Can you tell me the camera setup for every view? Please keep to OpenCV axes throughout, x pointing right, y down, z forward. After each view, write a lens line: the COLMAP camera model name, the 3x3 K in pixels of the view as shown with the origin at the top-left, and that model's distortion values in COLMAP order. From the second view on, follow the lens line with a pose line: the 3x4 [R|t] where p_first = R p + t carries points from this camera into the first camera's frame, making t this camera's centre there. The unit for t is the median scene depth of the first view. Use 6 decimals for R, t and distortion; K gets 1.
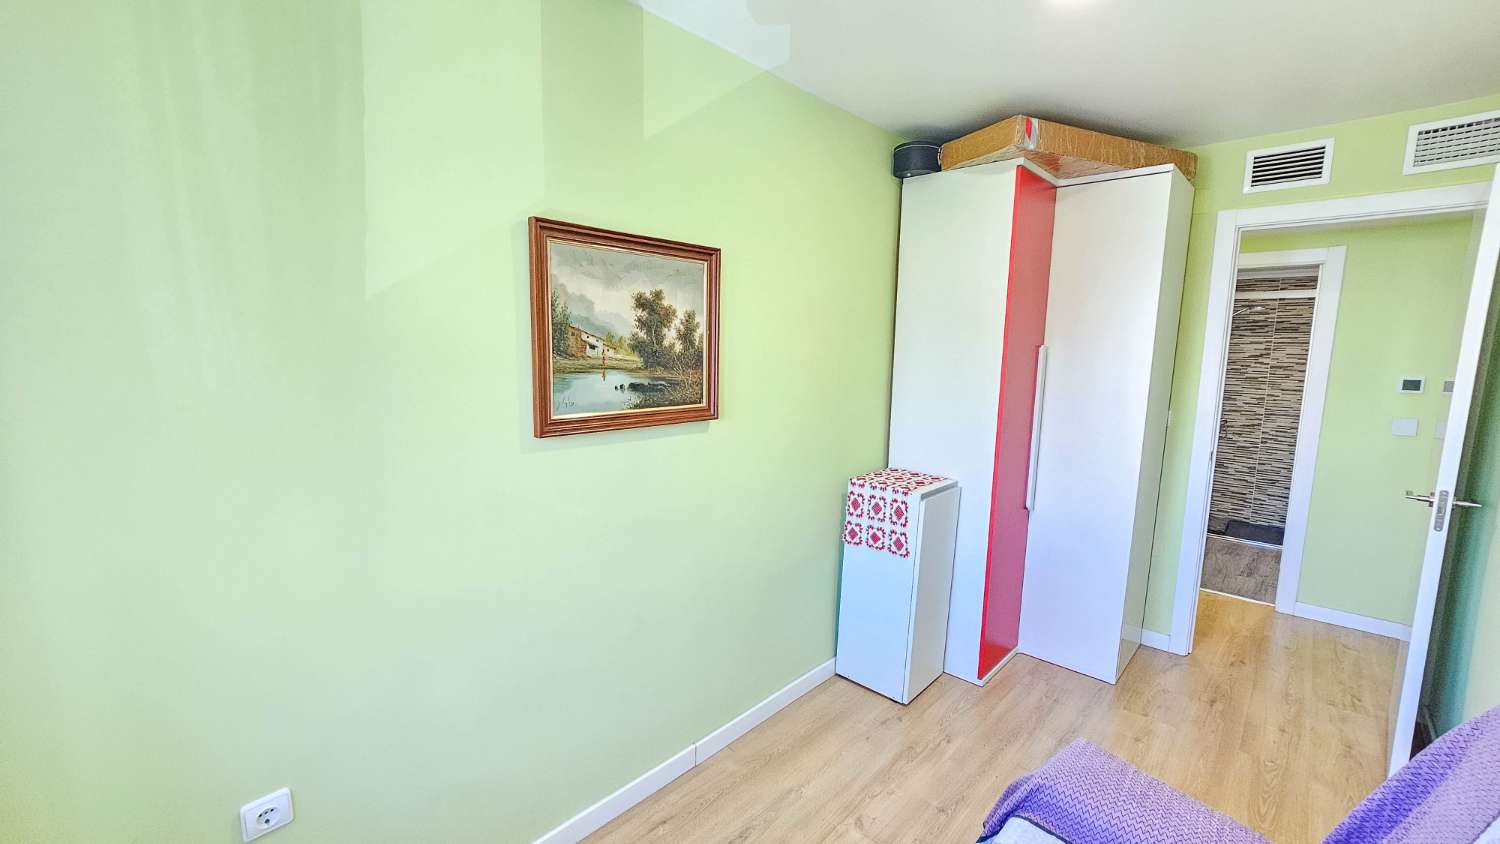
lens RADIAL K [[621.3, 0, 738.0], [0, 621.3, 421.9], [0, 0, 1]] dist [-0.003766, 0.007311]
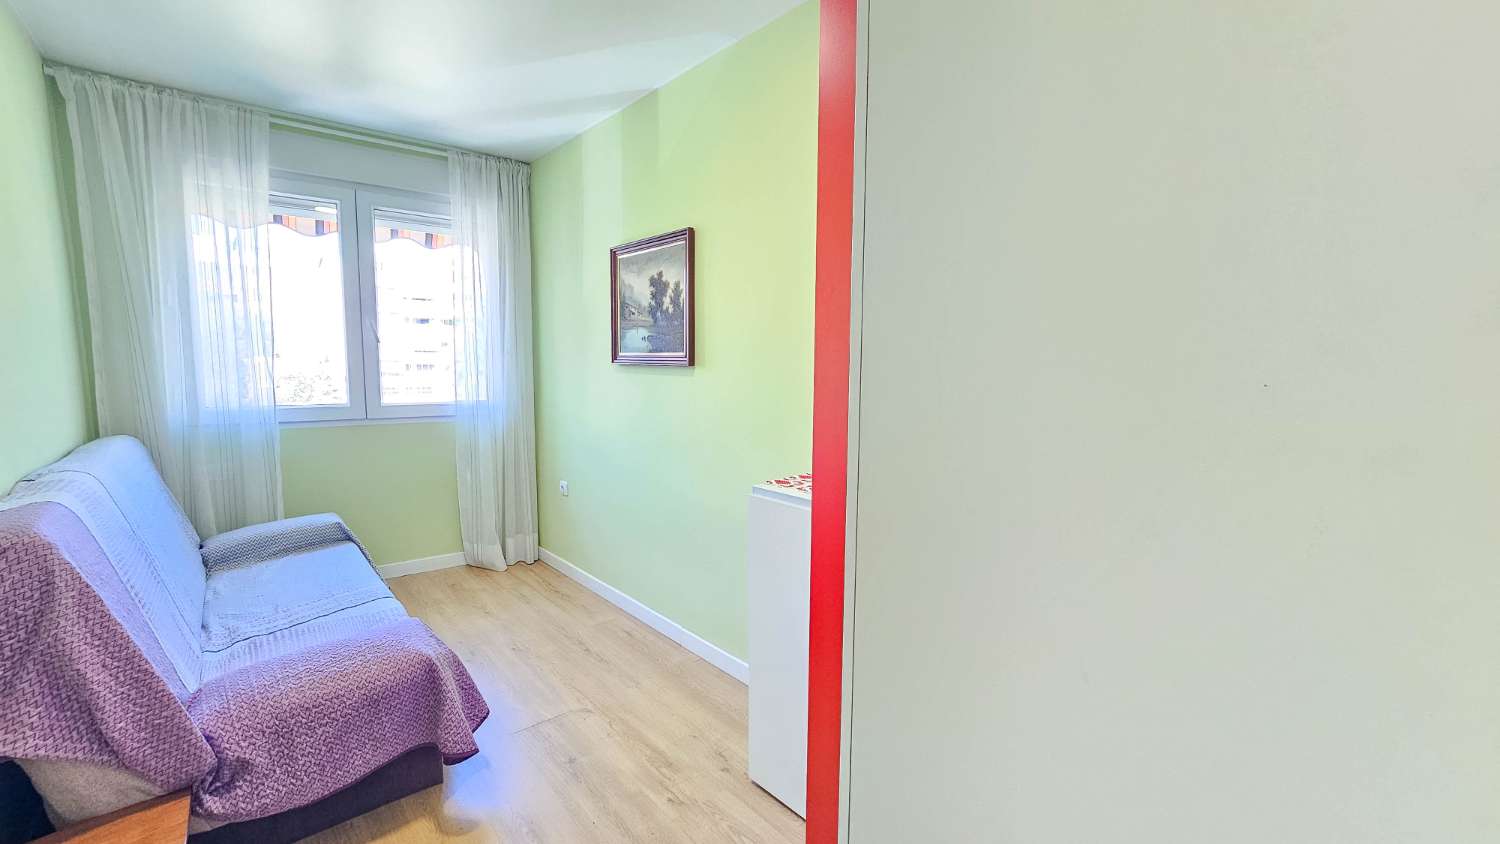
lens RADIAL K [[621.3, 0, 747.8], [0, 621.3, 418.2], [0, 0, 1]] dist [-0.003766, 0.007311]
pose [[-0.098475, 0.073705, -0.992406, 1.319219], [-0.133972, 0.987193, 0.086612, -0.026138], [0.986080, 0.141484, -0.087339, 1.380296]]
